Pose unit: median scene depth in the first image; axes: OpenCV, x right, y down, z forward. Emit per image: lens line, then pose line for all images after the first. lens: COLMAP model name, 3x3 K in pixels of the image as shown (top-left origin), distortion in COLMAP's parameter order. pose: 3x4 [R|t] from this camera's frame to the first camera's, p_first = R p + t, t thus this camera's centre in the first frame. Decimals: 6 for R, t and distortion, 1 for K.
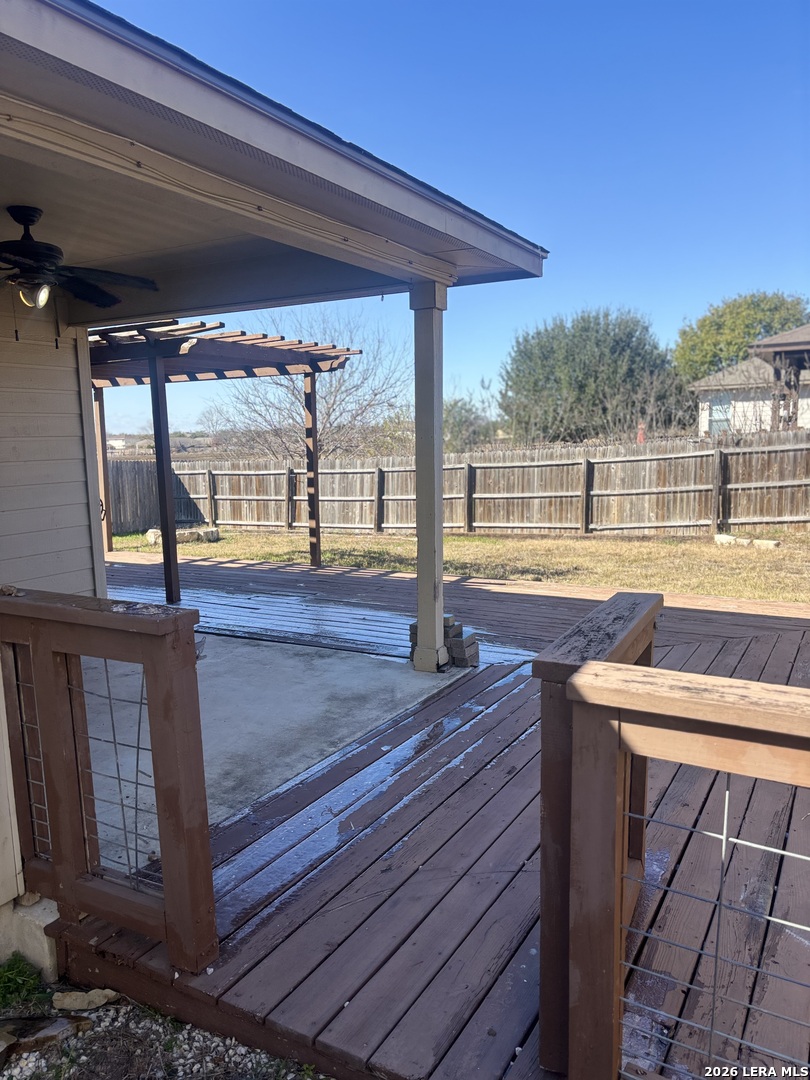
lens RADIAL K [[809.4, 0, 404.1], [0, 809.4, 542.4], [0, 0, 1]] dist [0.042368, -0.000060]
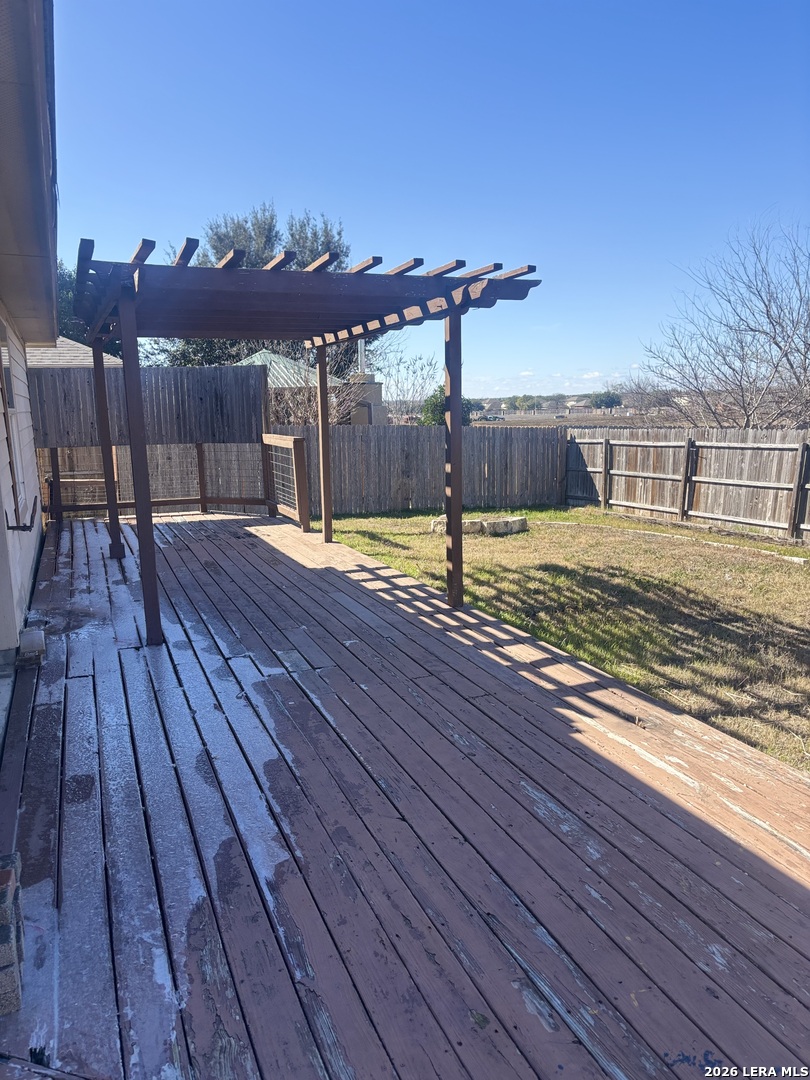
lens RADIAL K [[809.4, 0, 404.5], [0, 809.4, 537.5], [0, 0, 1]] dist [0.042368, -0.000060]
pose [[0.785264, 0.097784, -0.611390, 0.125139], [-0.069204, 0.995124, 0.070273, -0.033961], [0.615281, -0.012872, 0.788203, 0.217141]]
